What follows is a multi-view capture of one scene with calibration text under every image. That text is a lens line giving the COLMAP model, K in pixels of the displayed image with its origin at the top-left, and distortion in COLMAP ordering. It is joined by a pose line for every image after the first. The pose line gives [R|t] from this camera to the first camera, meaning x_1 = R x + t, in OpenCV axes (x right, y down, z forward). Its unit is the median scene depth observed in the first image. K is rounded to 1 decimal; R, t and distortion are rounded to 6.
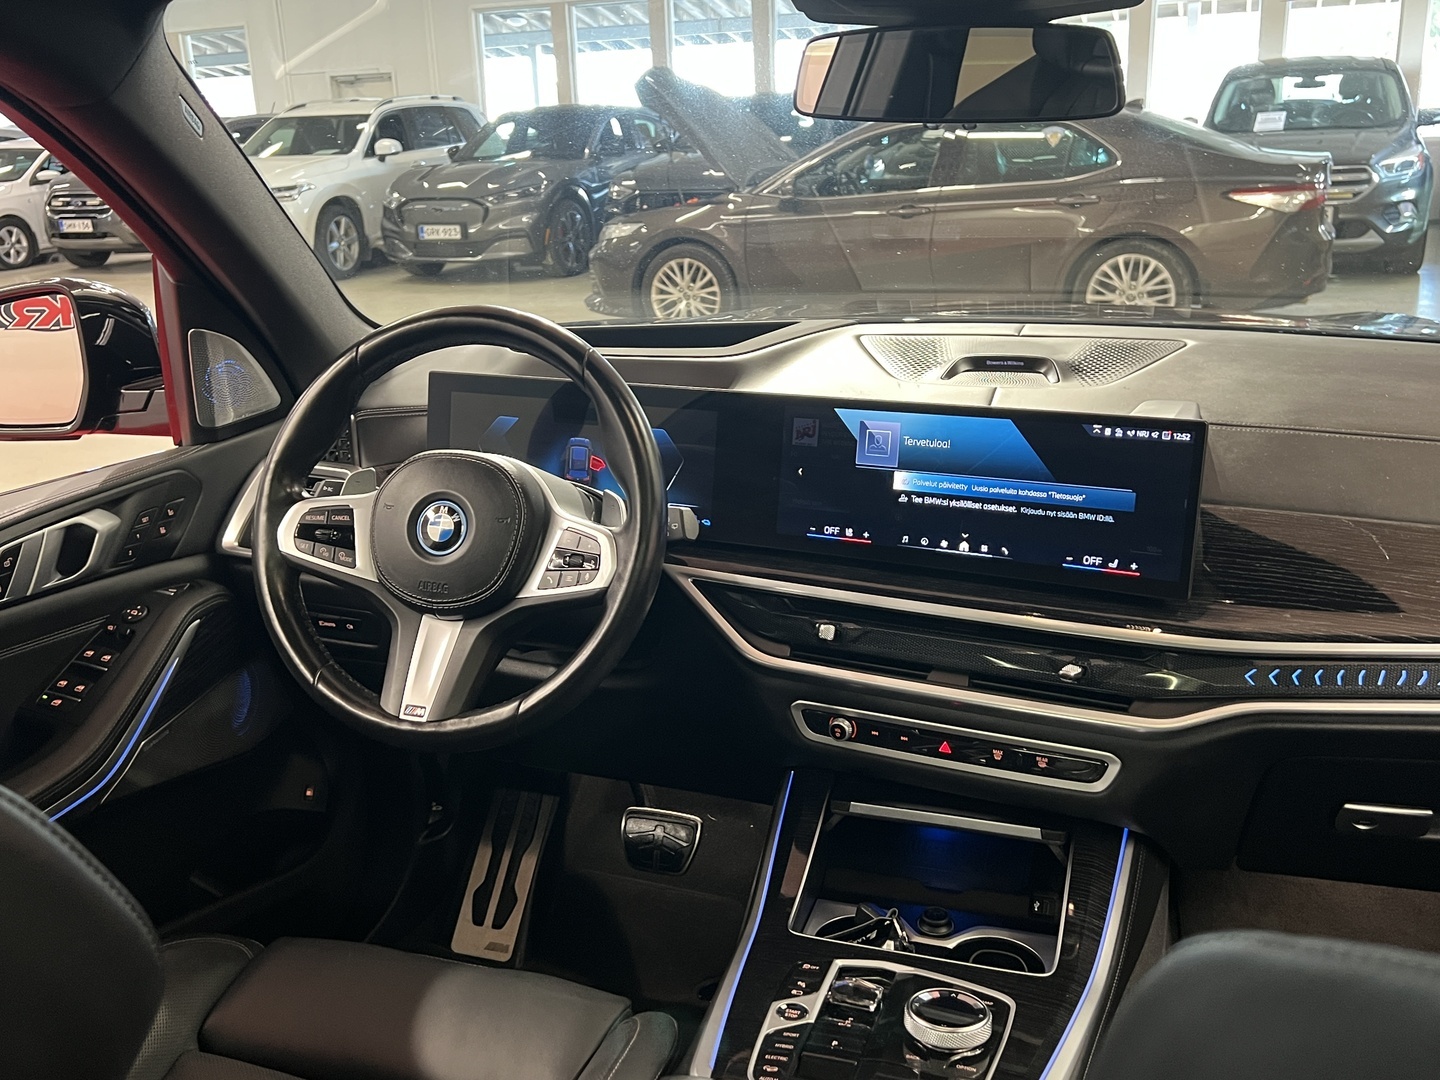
lens RADIAL K [[1334.8, 0, 720.0], [0, 1334.8, 540.0], [0, 0, 1]] dist [0.086572, 0.002344]
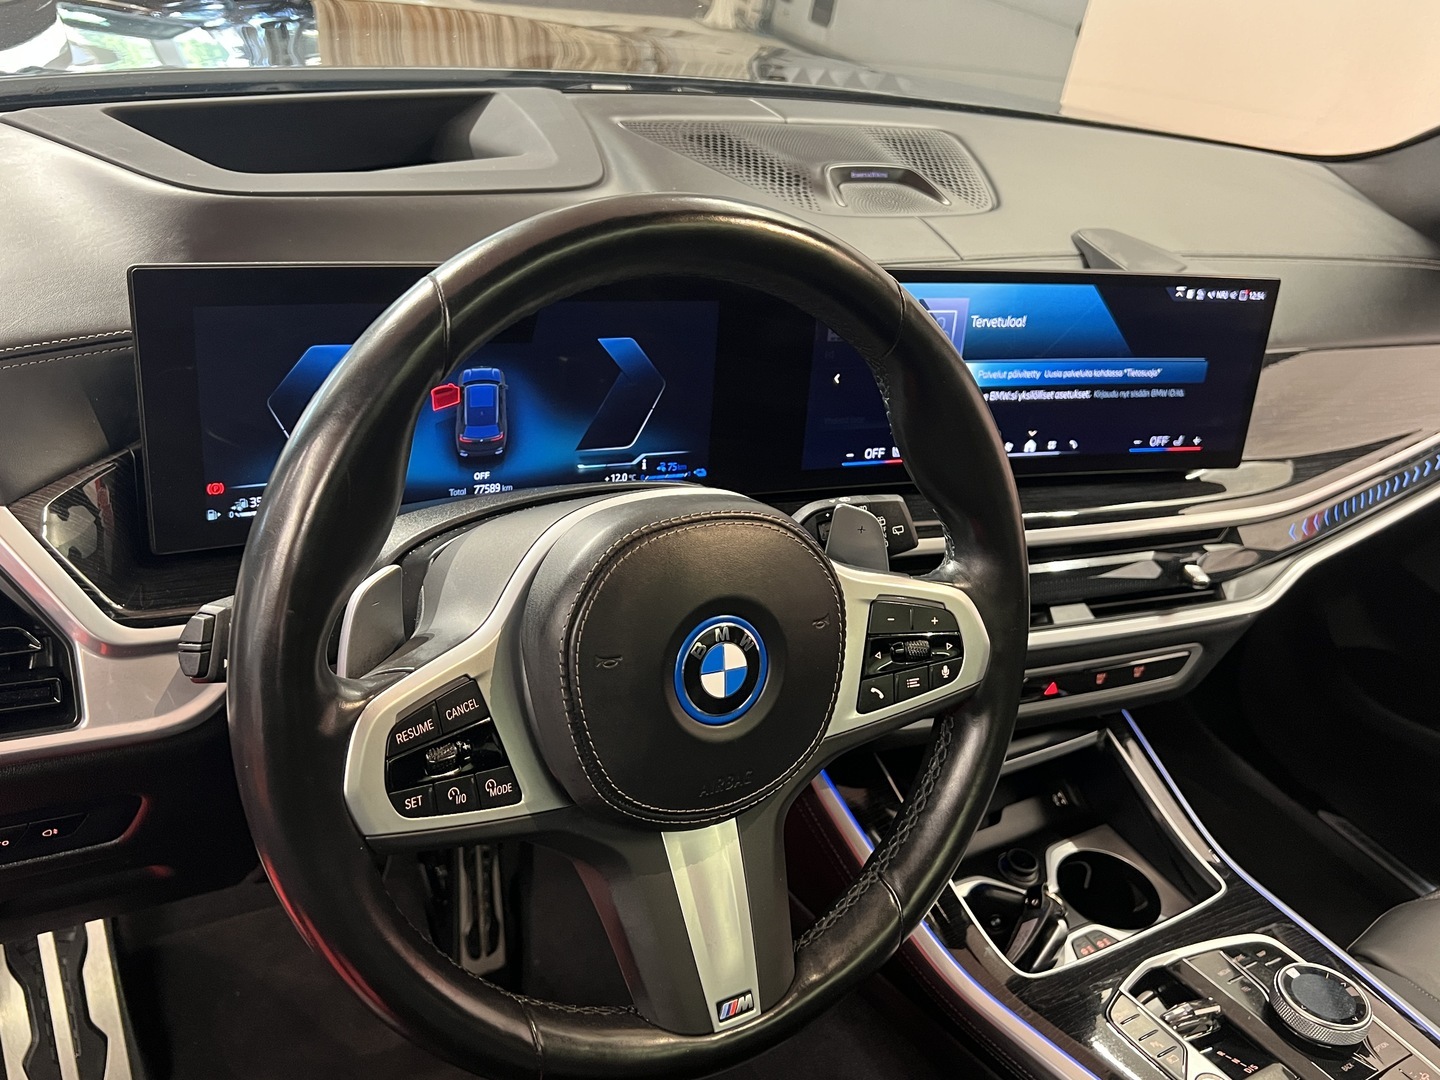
lens RADIAL K [[1259.3, 0, 698.7], [0, 1259.3, 544.9], [0, 0, 1]] dist [0.000437, -0.005752]
pose [[0.626274, -0.280714, 0.727310, -0.511311], [0.059585, 0.947431, 0.314364, -0.189598], [-0.777322, -0.153541, 0.610078, 0.686844]]
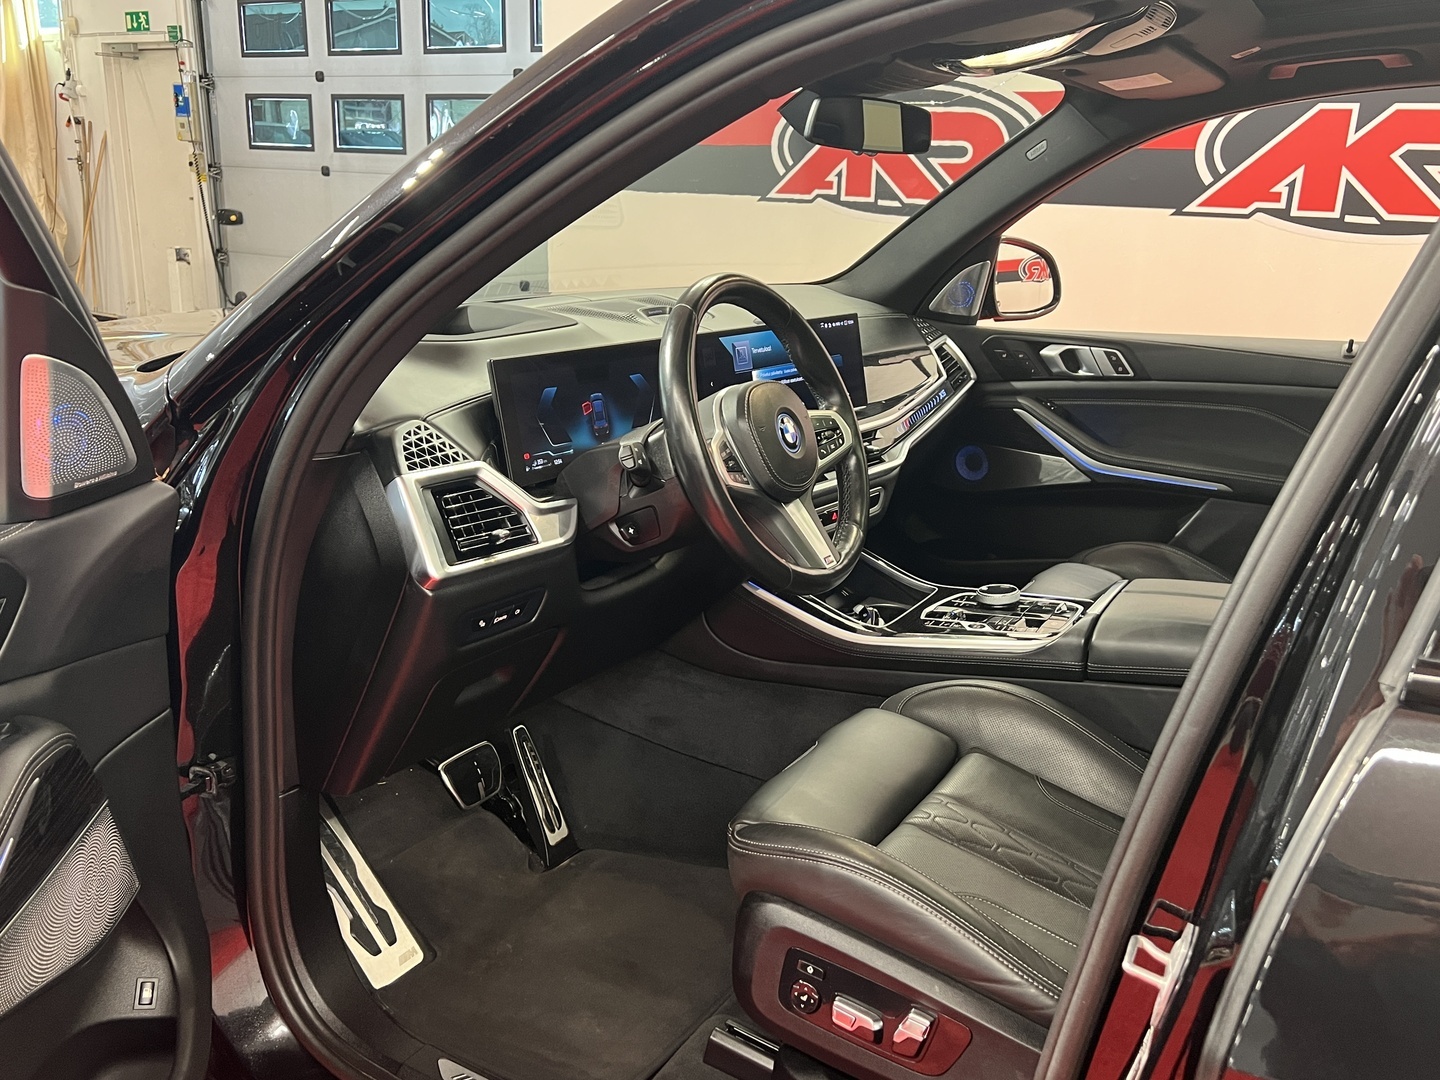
lens RADIAL K [[1259.3, 0, 698.7], [0, 1259.3, 544.9], [0, 0, 1]] dist [0.000437, -0.005752]
pose [[0.214809, -0.246417, 0.945059, -1.389130], [0.264543, 0.946154, 0.186572, -0.156049], [-0.940146, 0.209931, 0.268431, 0.719015]]
